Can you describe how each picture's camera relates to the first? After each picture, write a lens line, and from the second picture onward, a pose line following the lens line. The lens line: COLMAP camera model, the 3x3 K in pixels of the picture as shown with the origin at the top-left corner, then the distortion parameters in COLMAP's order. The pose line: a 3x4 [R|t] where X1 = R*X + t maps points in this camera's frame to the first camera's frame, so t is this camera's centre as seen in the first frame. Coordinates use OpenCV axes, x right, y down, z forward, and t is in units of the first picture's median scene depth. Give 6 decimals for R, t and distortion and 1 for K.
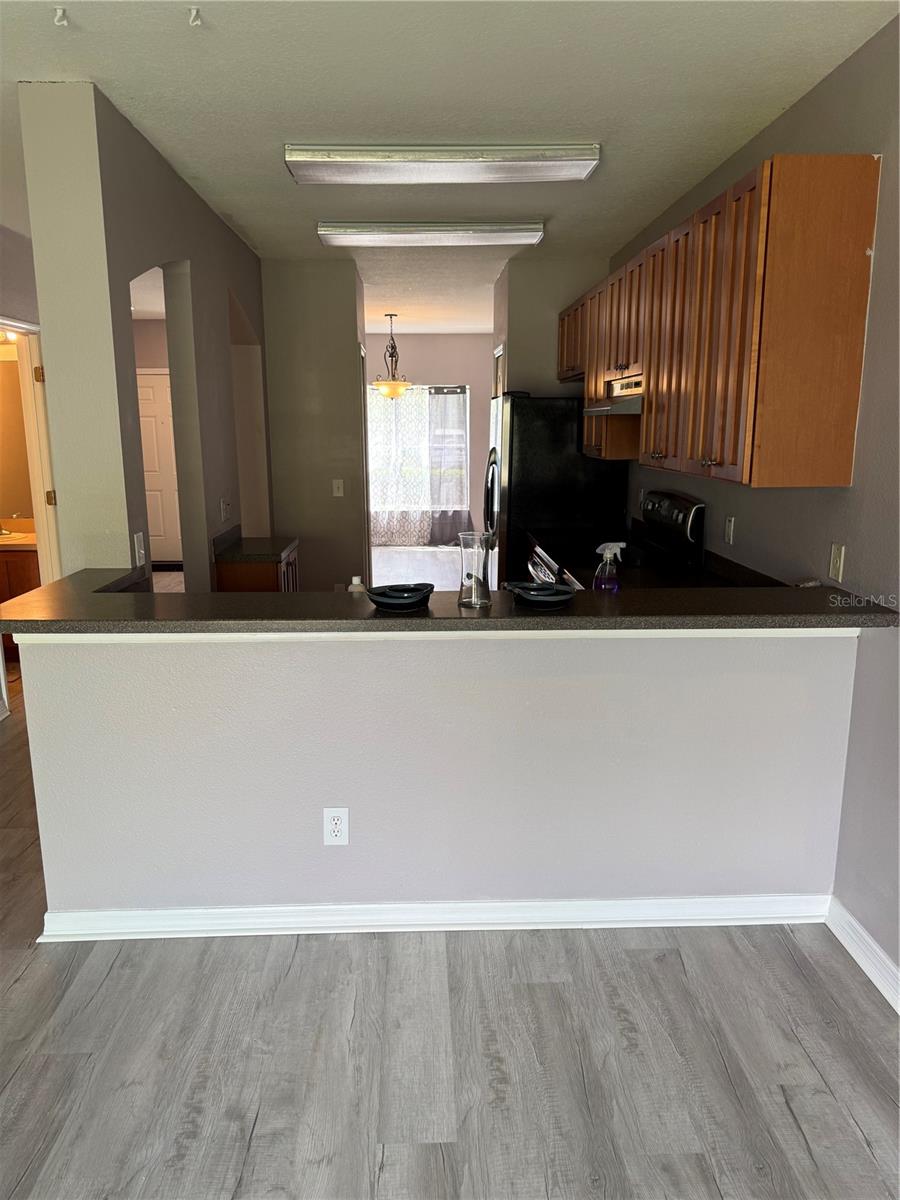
lens RADIAL K [[852.9, 0, 445.2], [0, 852.9, 600.6], [0, 0, 1]] dist [0.071133, -0.093077]
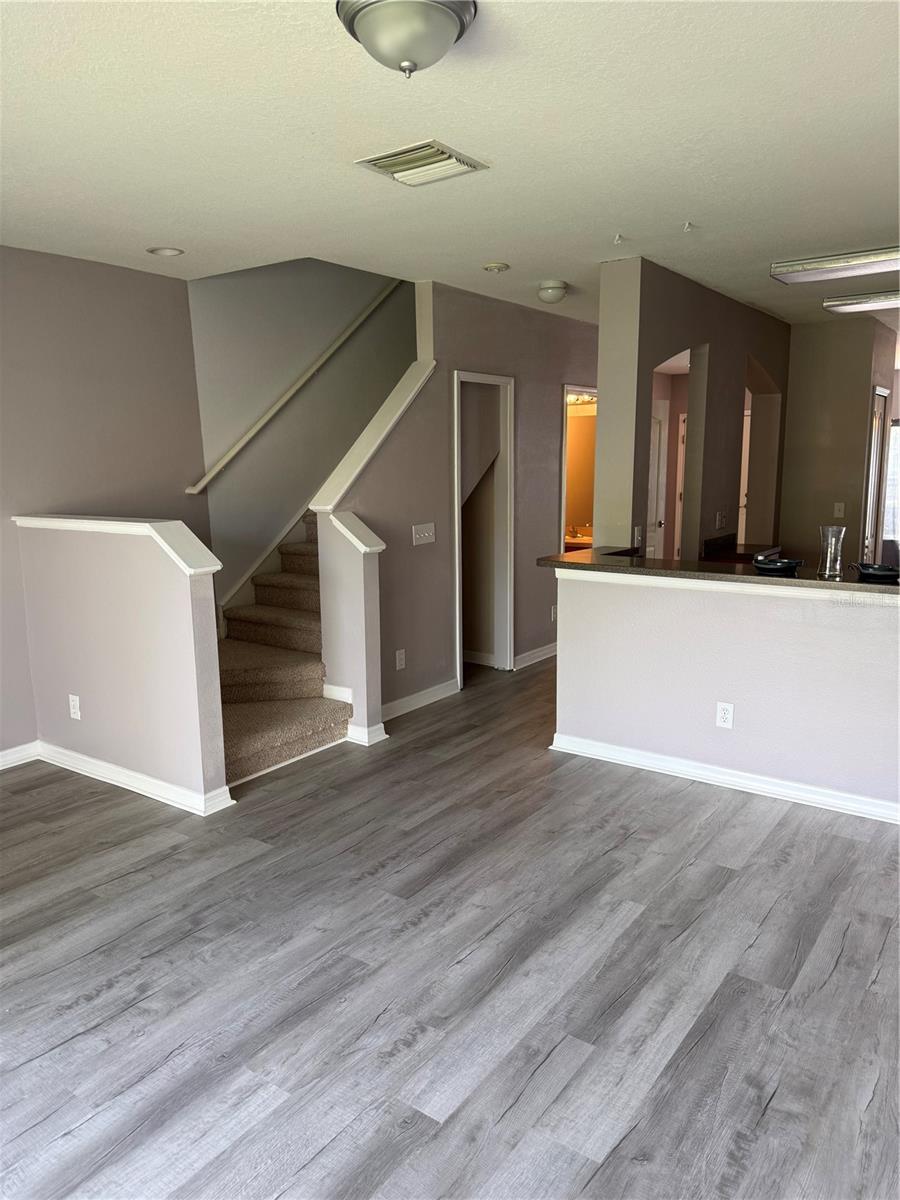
lens RADIAL K [[852.9, 0, 445.2], [0, 852.9, 600.6], [0, 0, 1]] dist [0.071133, -0.093077]
pose [[0.793907, 0.102814, -0.599283, 0.378284], [-0.125638, 0.992069, 0.003760, 0.116792], [0.594917, 0.072307, 0.800528, -0.549186]]
